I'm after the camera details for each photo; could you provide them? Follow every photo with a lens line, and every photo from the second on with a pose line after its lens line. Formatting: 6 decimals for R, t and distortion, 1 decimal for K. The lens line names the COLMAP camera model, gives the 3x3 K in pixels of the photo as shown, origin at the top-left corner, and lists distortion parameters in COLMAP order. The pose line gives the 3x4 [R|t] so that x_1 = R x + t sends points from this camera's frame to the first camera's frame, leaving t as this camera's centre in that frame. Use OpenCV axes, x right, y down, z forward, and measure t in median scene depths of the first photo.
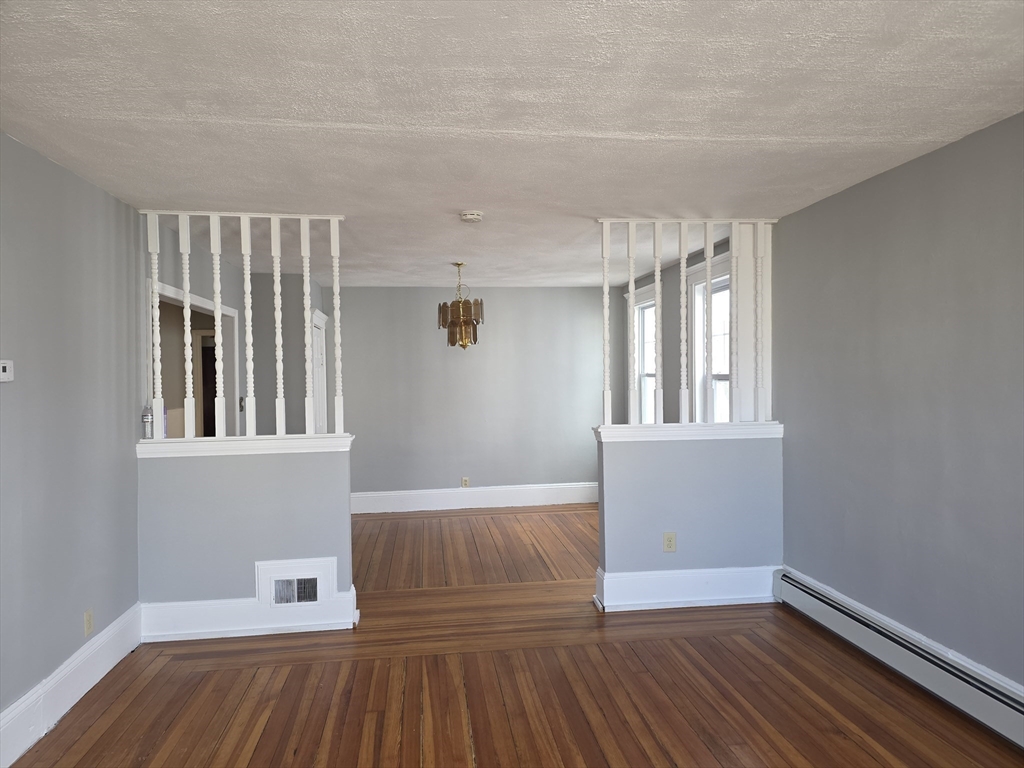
lens RADIAL K [[677.8, 0, 509.6], [0, 677.8, 389.5], [0, 0, 1]] dist [0.082389, -0.085016]
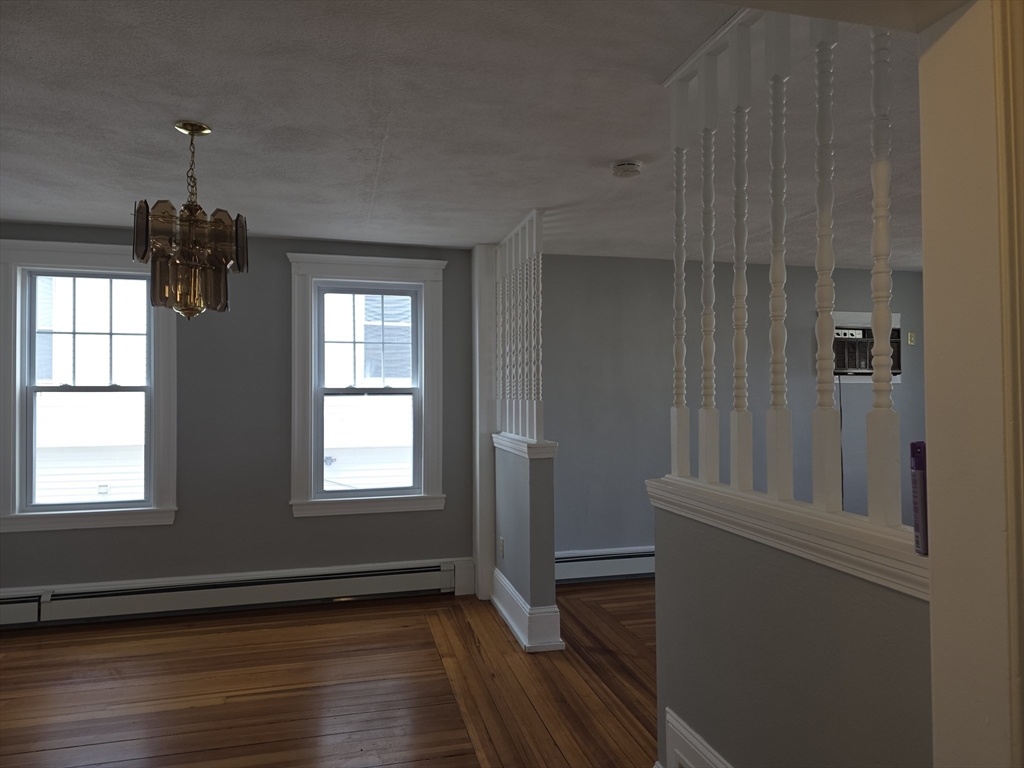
lens RADIAL K [[677.8, 0, 509.6], [0, 677.8, 389.5], [0, 0, 1]] dist [0.082389, -0.085016]
pose [[-0.125774, 0.029538, 0.991619, -0.637738], [0.028660, 0.999248, -0.026130, 0.008855], [-0.991645, 0.025133, -0.126526, 1.001837]]
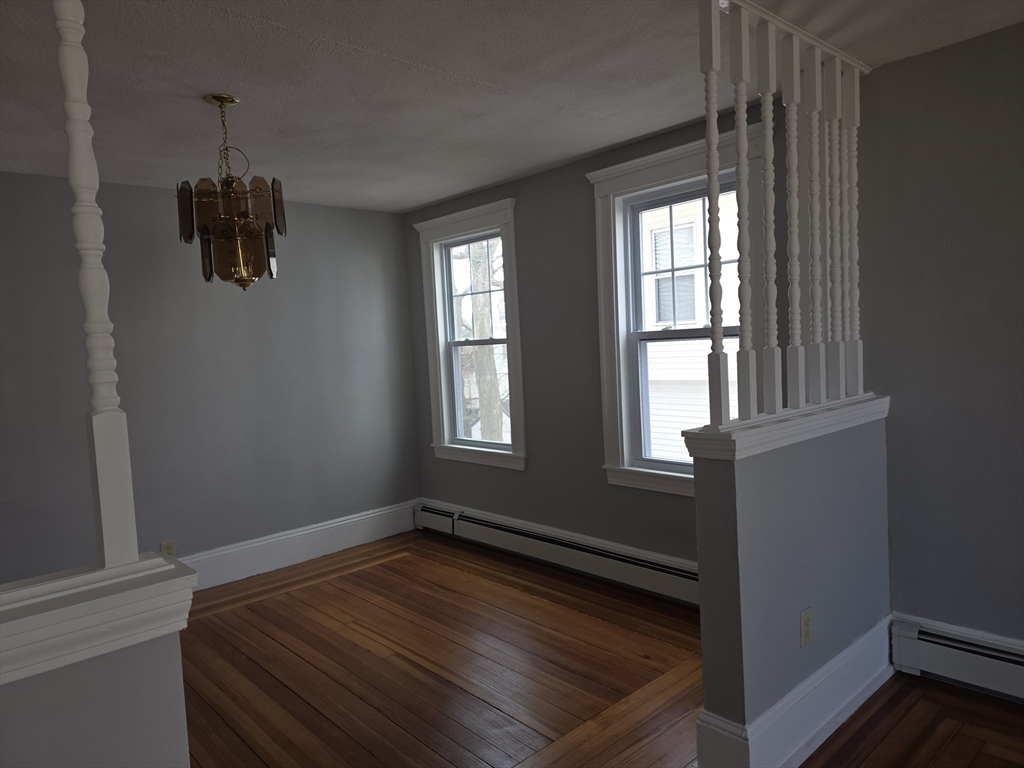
lens RADIAL K [[677.8, 0, 509.6], [0, 677.8, 389.5], [0, 0, 1]] dist [0.082389, -0.085016]
pose [[0.817830, -0.064935, 0.571784, -0.226377], [0.050219, 0.997876, 0.041496, -0.000333], [-0.573264, -0.005223, 0.819354, 0.596876]]
